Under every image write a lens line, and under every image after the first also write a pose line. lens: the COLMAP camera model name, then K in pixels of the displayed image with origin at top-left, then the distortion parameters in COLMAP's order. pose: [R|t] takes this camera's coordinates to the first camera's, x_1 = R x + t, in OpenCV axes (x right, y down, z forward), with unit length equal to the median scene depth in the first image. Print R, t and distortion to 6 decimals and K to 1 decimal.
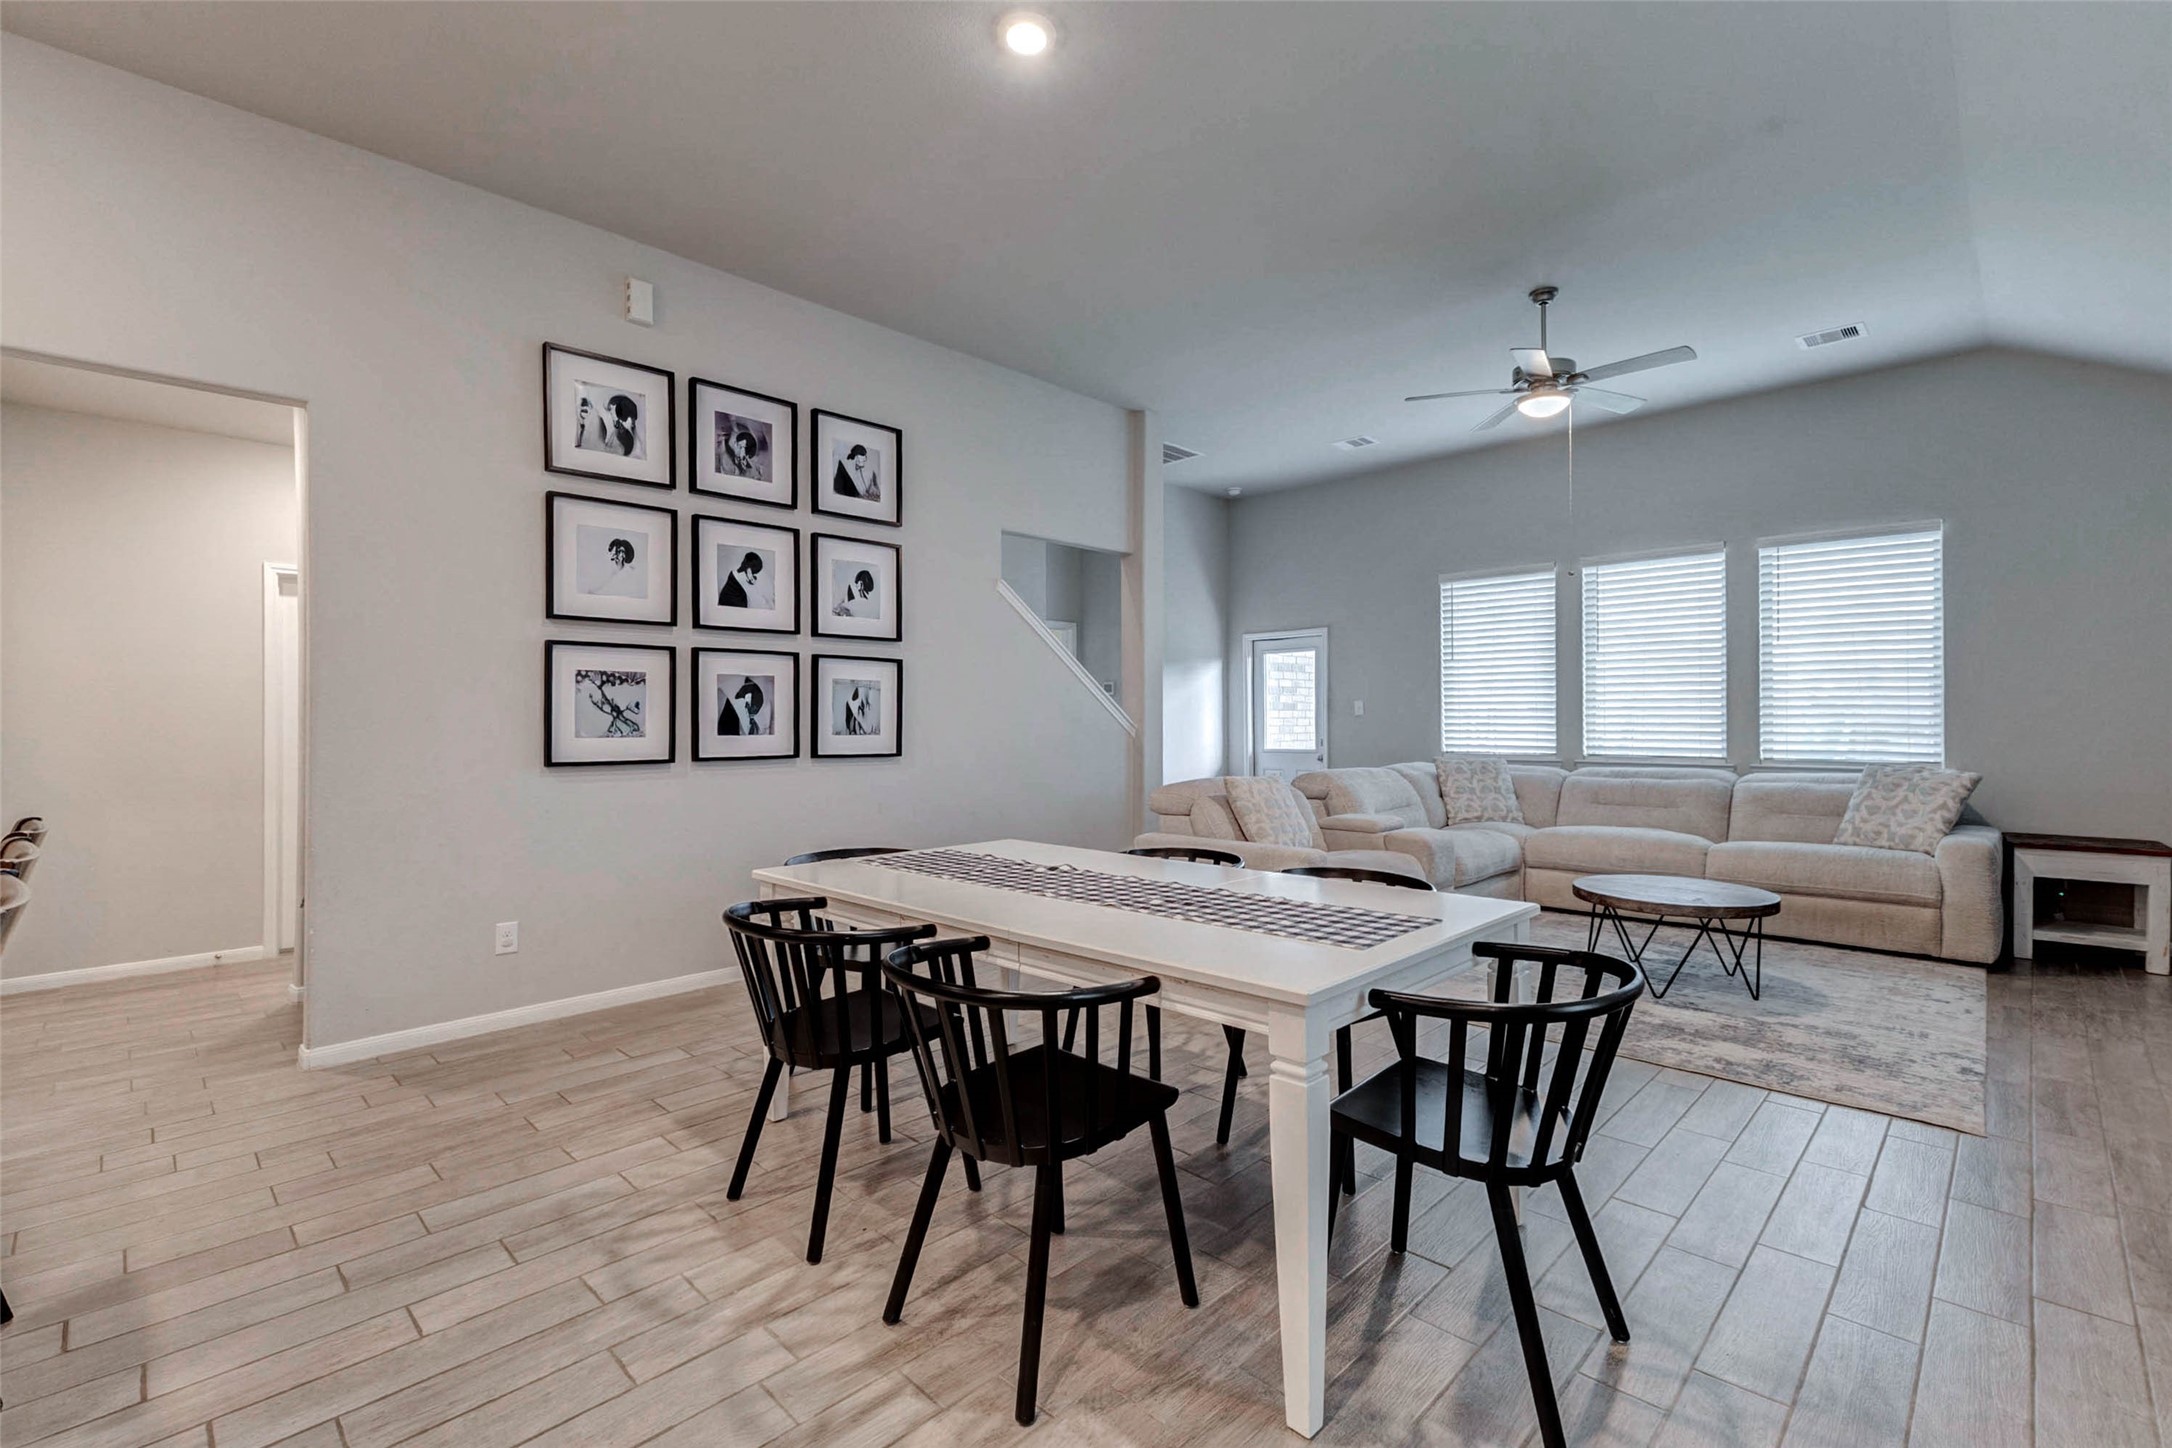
lens RADIAL K [[943.2, 0, 1085.7], [0, 943.2, 729.5], [0, 0, 1]] dist [0.008636, -0.001249]
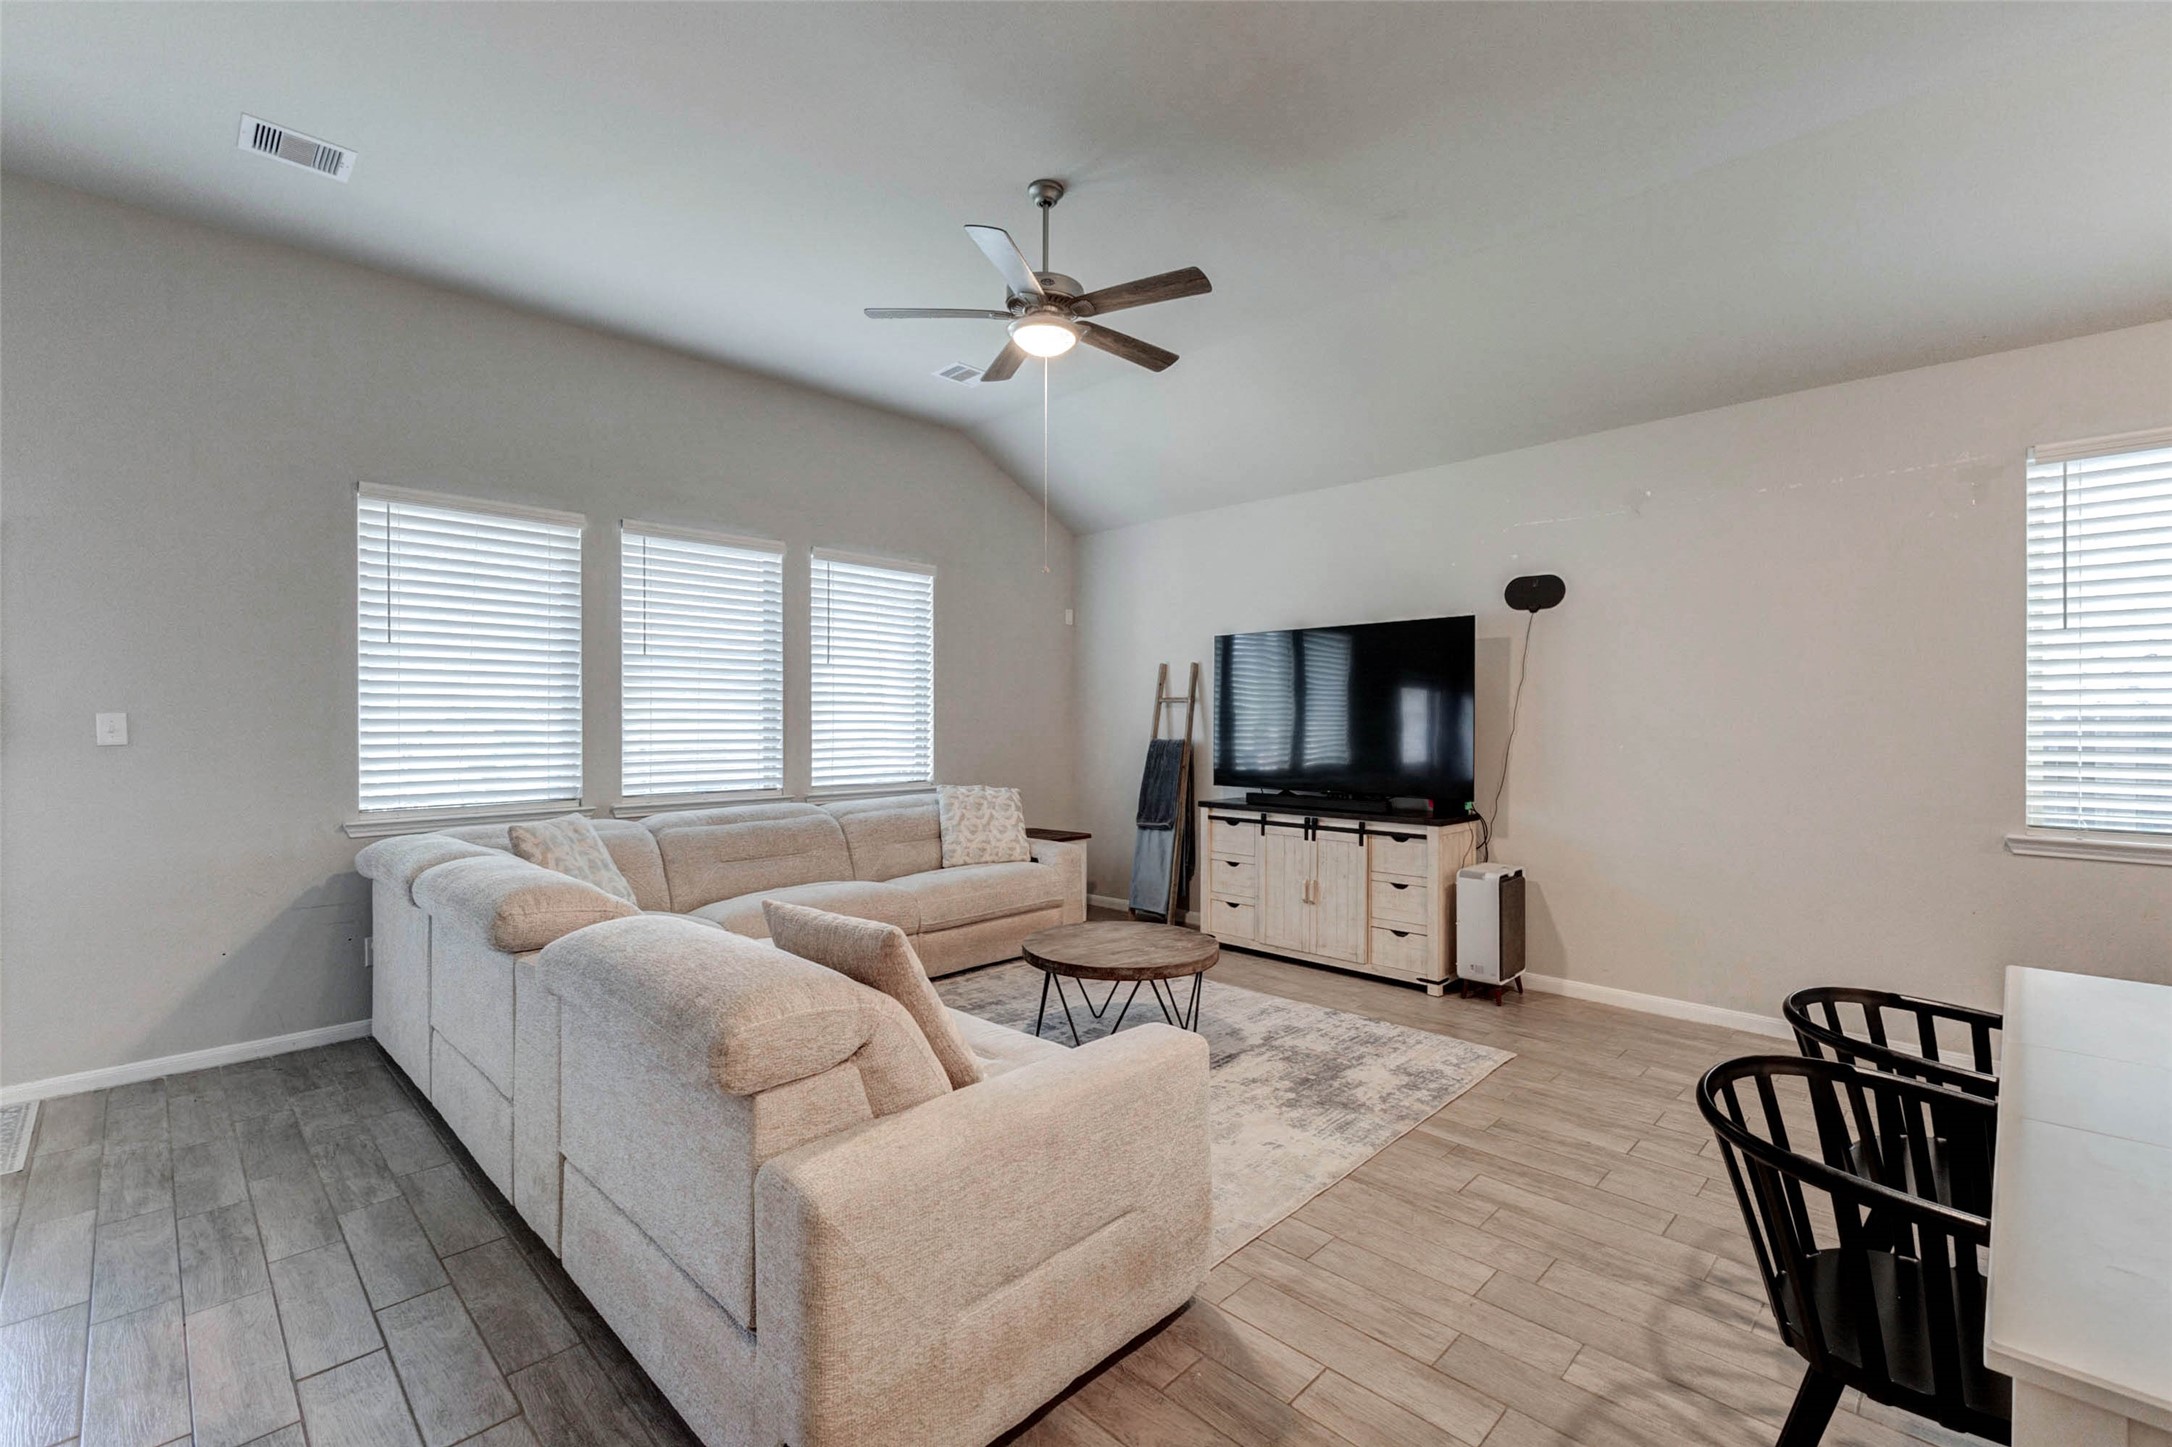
lens RADIAL K [[943.2, 0, 1090.6], [0, 943.2, 725.7], [0, 0, 1]] dist [0.008636, -0.001249]
pose [[0.008973, 0.000321, 0.999960, -0.222707], [0.010397, 0.999946, -0.000415, -0.029182], [-0.999906, 0.010401, 0.008969, 0.817983]]
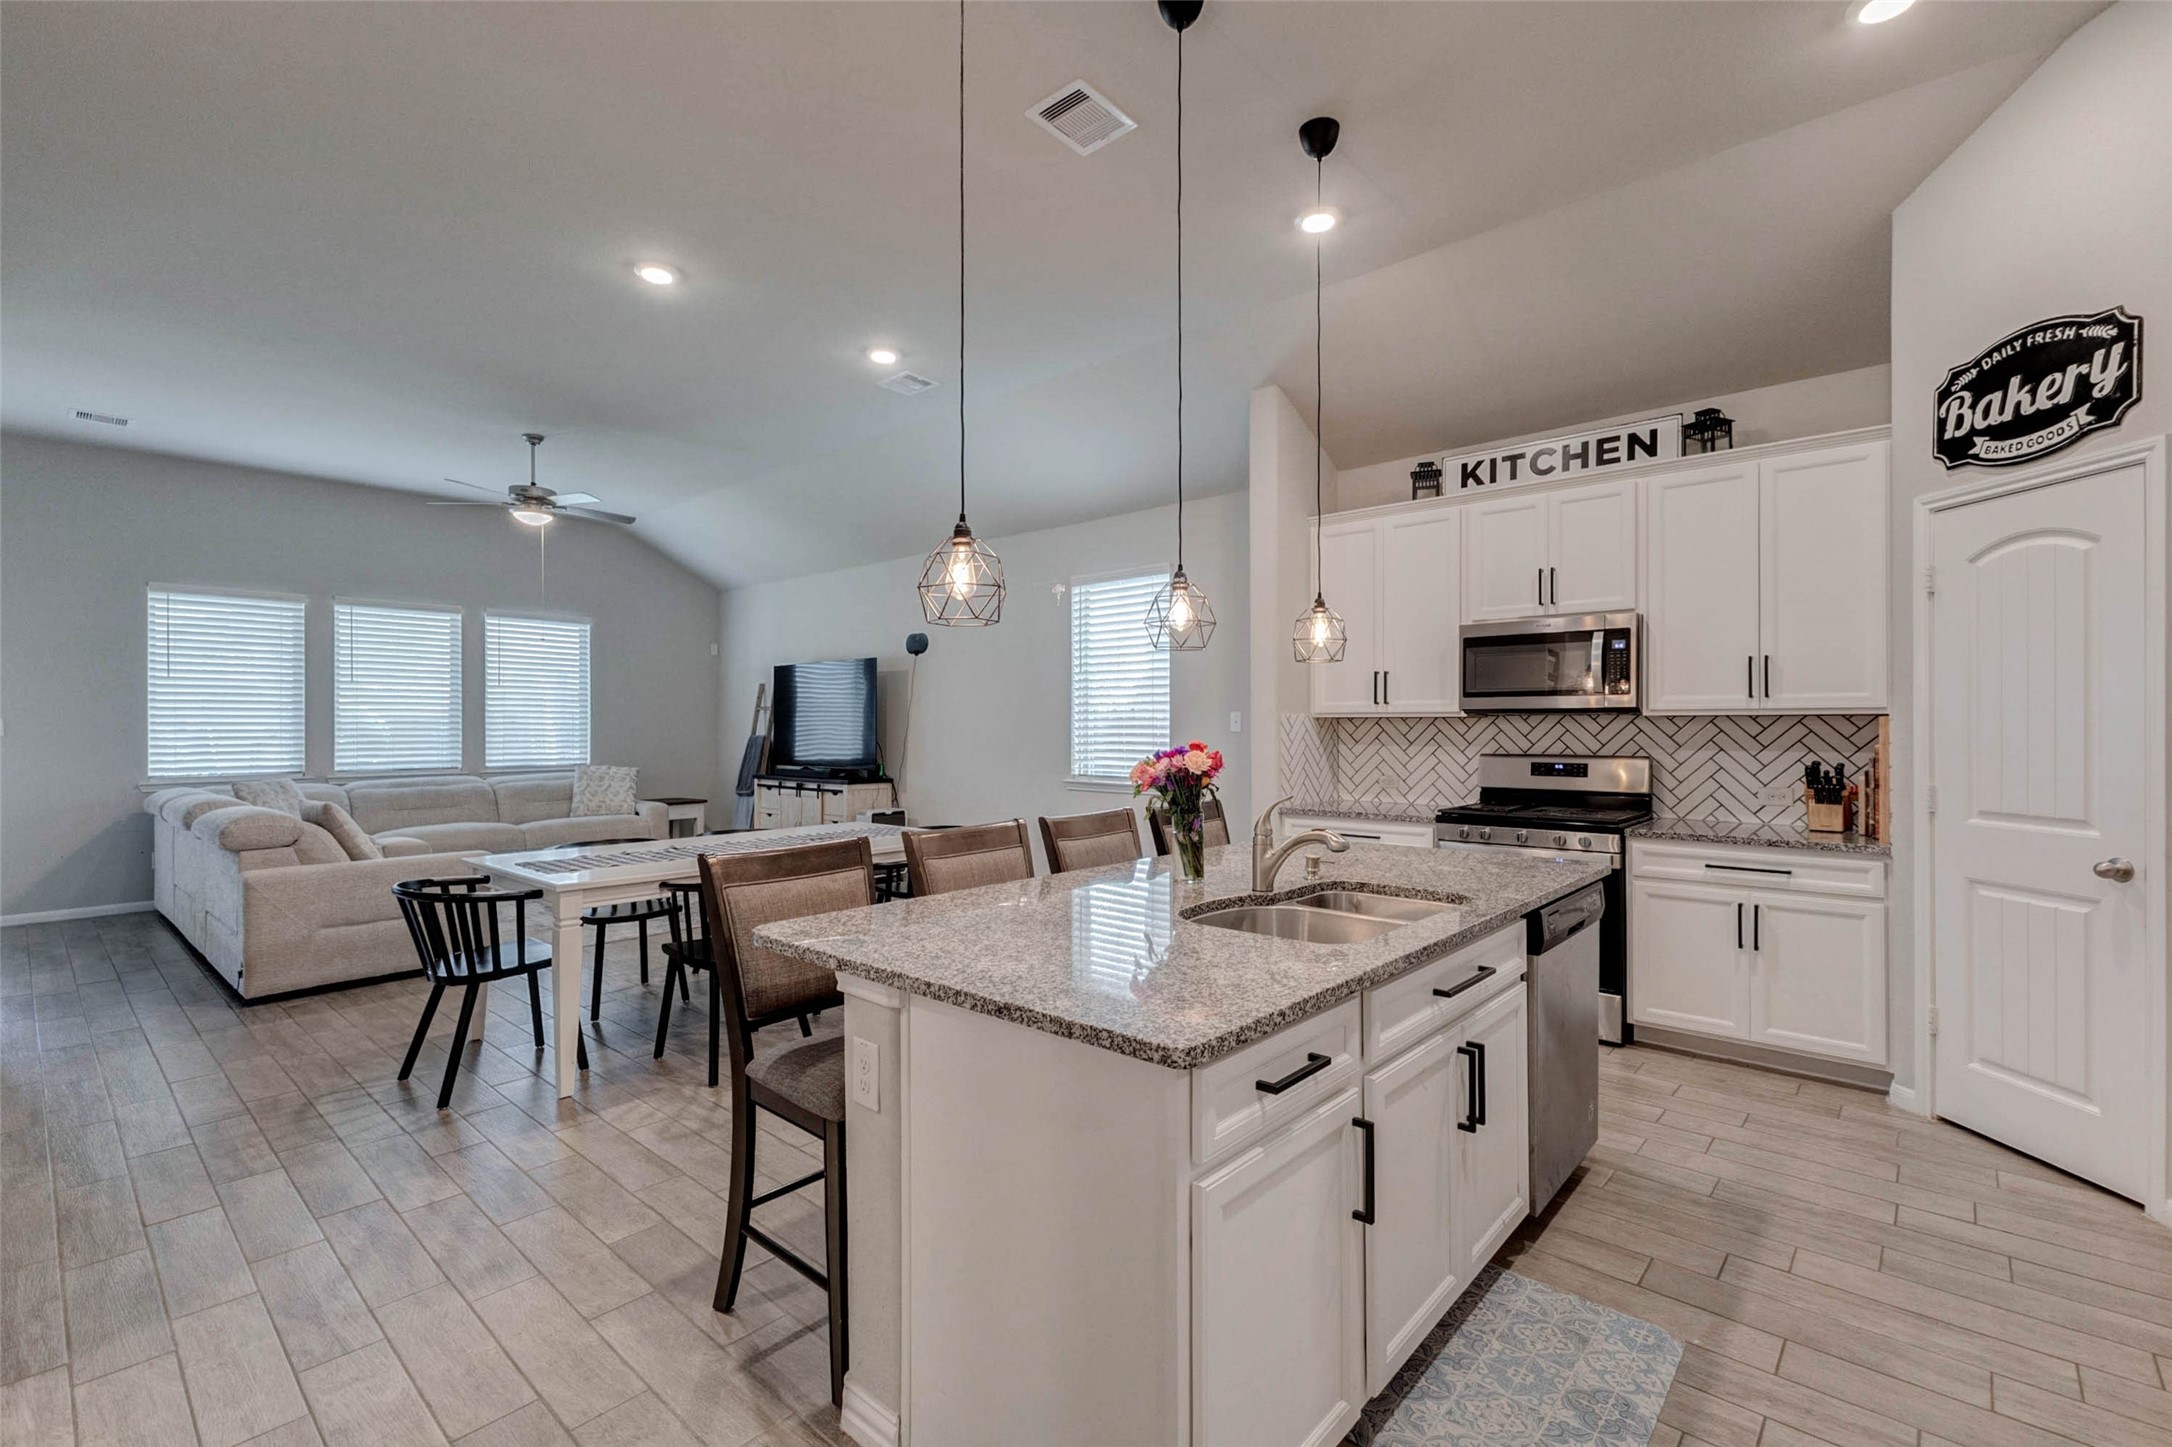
lens RADIAL K [[943.2, 0, 1094.6], [0, 943.2, 725.5], [0, 0, 1]] dist [0.008636, -0.001249]
pose [[-0.066824, 0.005134, 0.997752, -0.826050], [0.013630, 0.999898, -0.004233, -0.013736], [-0.997672, 0.013317, -0.066887, 0.229116]]
